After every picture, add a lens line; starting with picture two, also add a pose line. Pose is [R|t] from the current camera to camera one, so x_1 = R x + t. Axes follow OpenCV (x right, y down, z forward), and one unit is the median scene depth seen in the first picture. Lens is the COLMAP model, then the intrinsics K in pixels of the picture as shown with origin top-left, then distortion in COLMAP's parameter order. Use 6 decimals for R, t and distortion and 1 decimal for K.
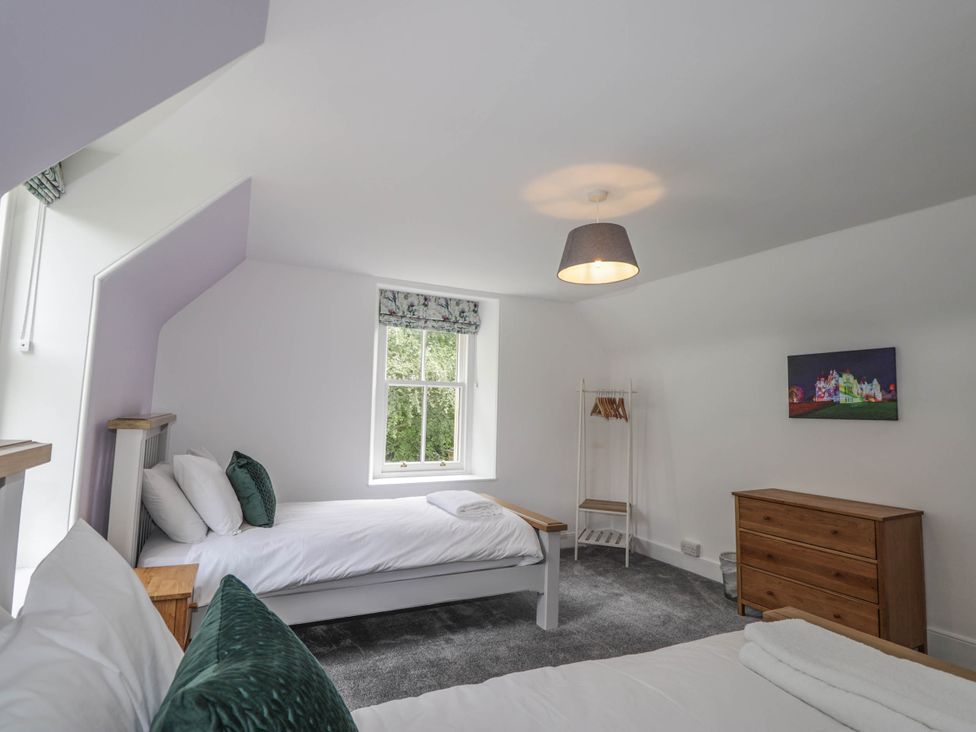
lens RADIAL K [[510.4, 0, 491.0], [0, 510.4, 364.2], [0, 0, 1]] dist [0.001233, -0.013414]
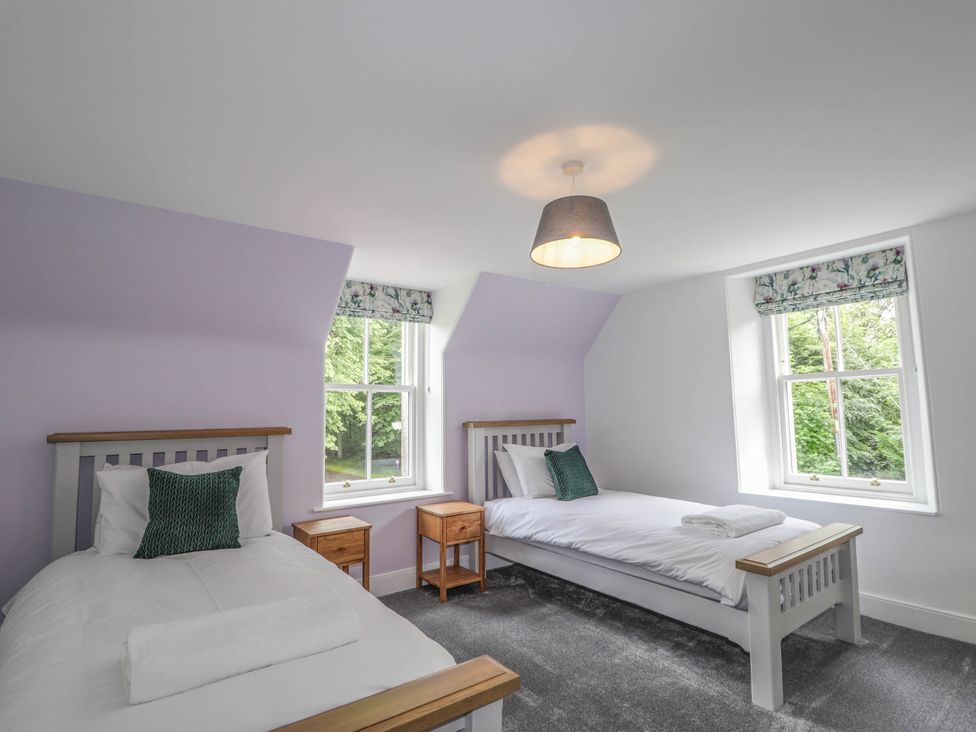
lens RADIAL K [[510.4, 0, 491.0], [0, 510.4, 364.2], [0, 0, 1]] dist [0.001233, -0.013414]
pose [[0.188535, -0.119425, -0.974778, 0.856088], [0.104022, 0.989423, -0.101100, 0.072862], [0.976542, -0.082338, 0.198964, 0.549029]]
